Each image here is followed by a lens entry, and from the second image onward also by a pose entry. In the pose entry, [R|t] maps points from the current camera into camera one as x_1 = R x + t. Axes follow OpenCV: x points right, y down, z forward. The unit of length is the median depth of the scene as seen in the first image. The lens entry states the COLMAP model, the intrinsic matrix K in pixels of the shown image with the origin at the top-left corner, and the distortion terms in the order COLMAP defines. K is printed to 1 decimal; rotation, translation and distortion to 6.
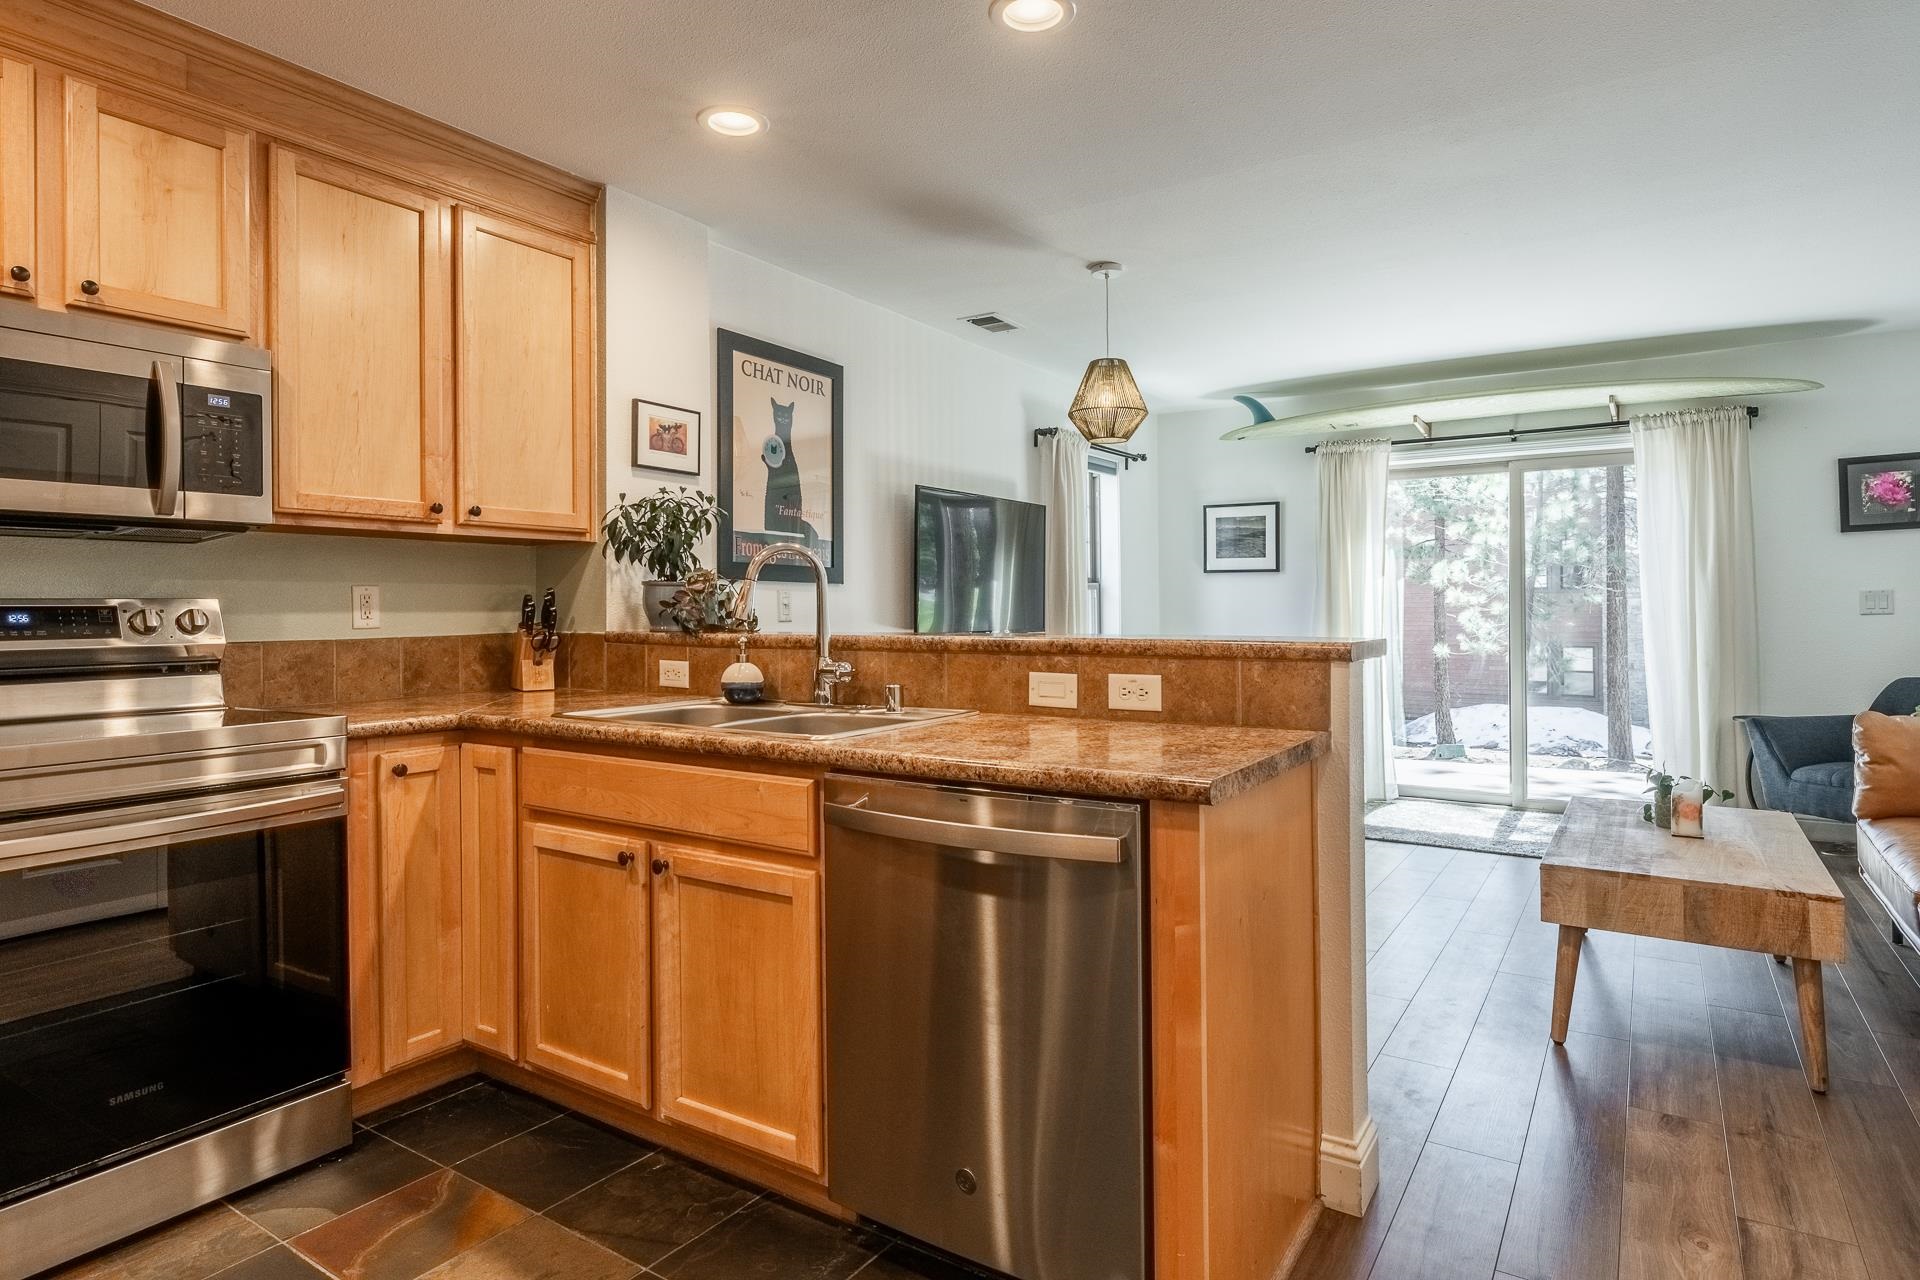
lens RADIAL K [[1038.4, 0, 945.8], [0, 1038.4, 610.1], [0, 0, 1]] dist [-0.004633, -0.000439]
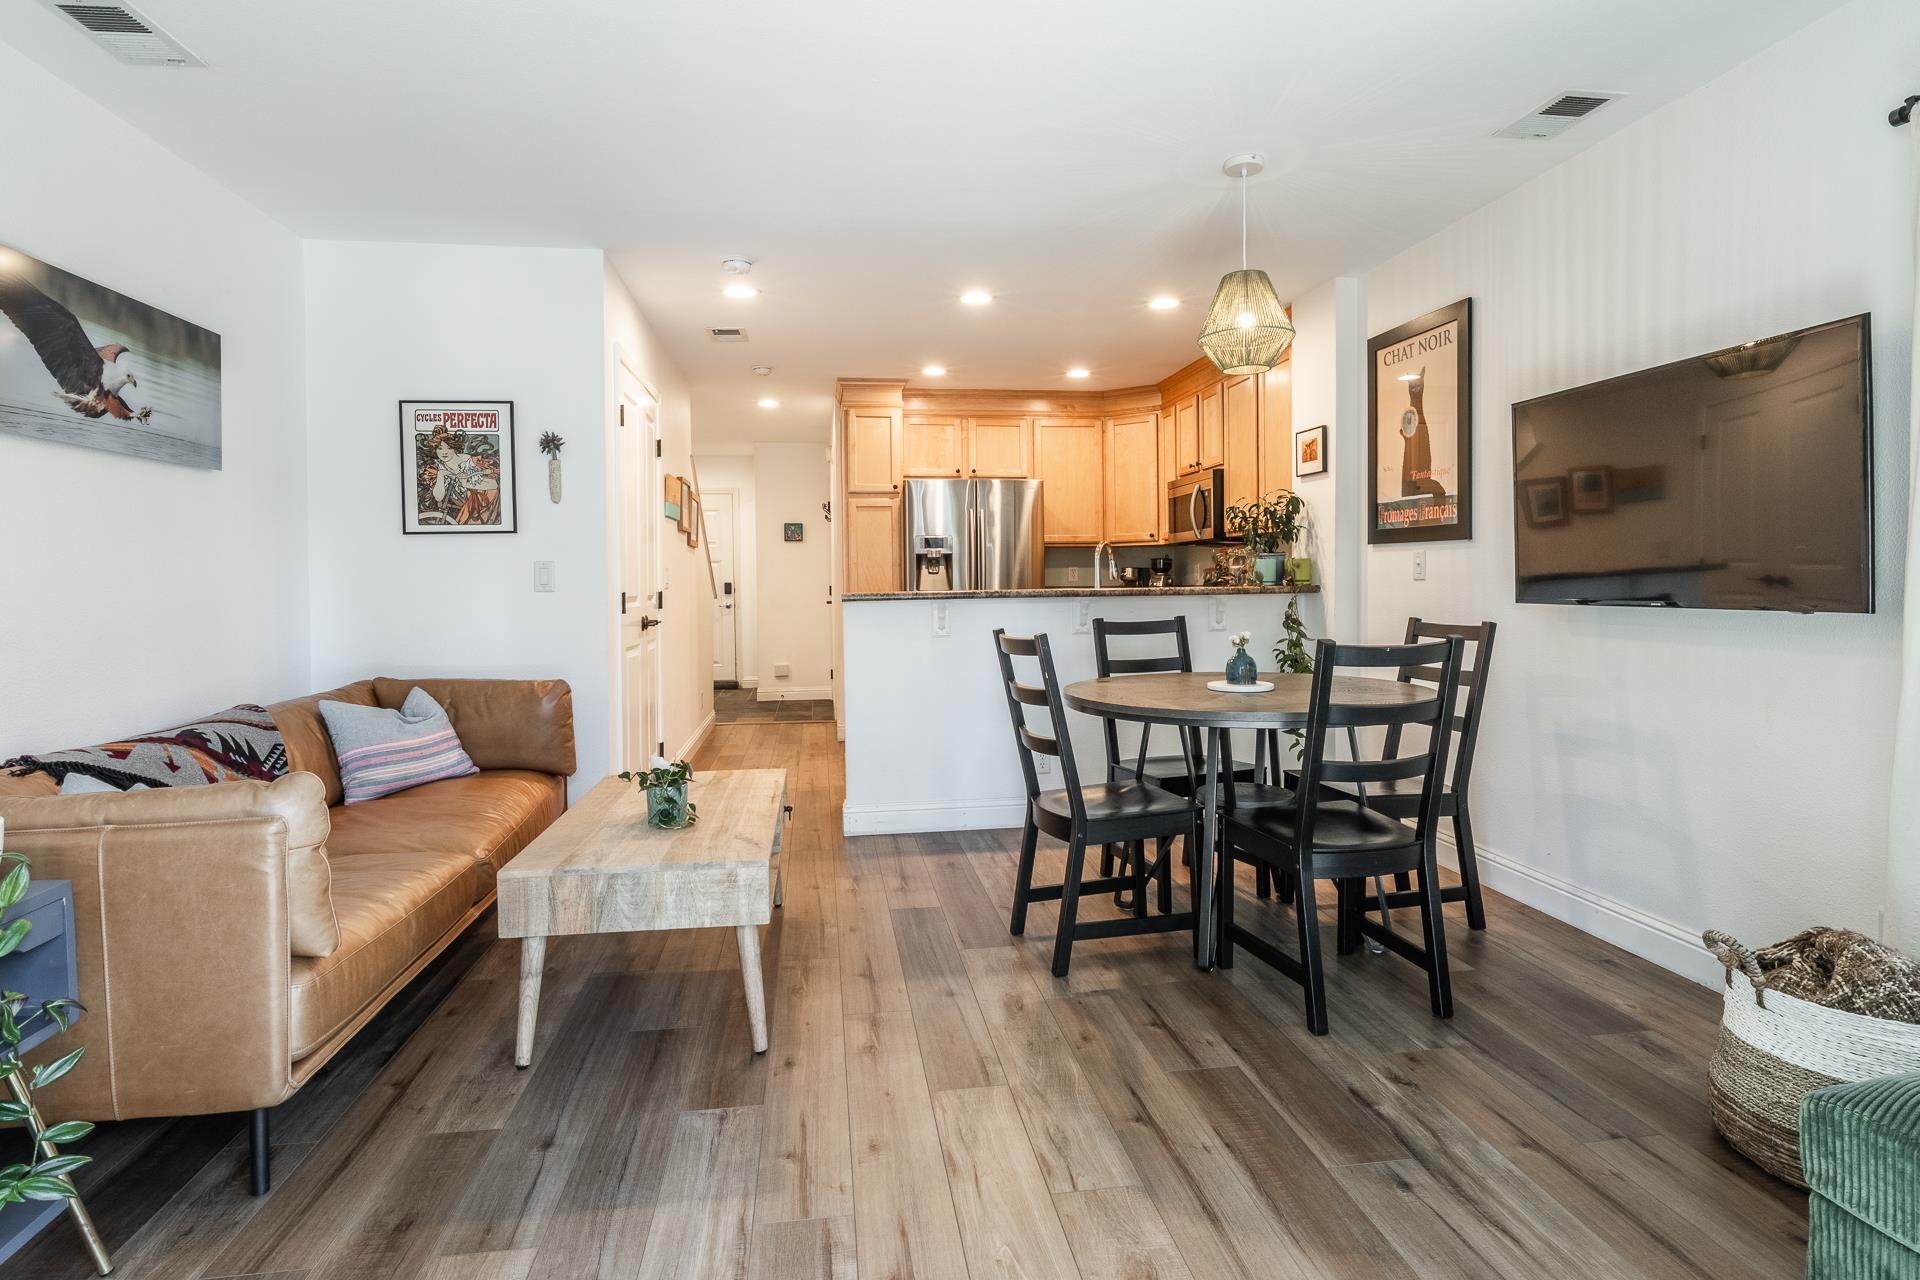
lens RADIAL K [[1011.4, 0, 970.5], [0, 1011.4, 602.7], [0, 0, 1]] dist [-0.004626, 0.000402]
pose [[-0.732723, 0.031410, -0.679802, 0.938502], [0.017713, 0.999476, 0.027088, -0.002080], [0.680296, 0.007807, -0.732896, 1.541383]]
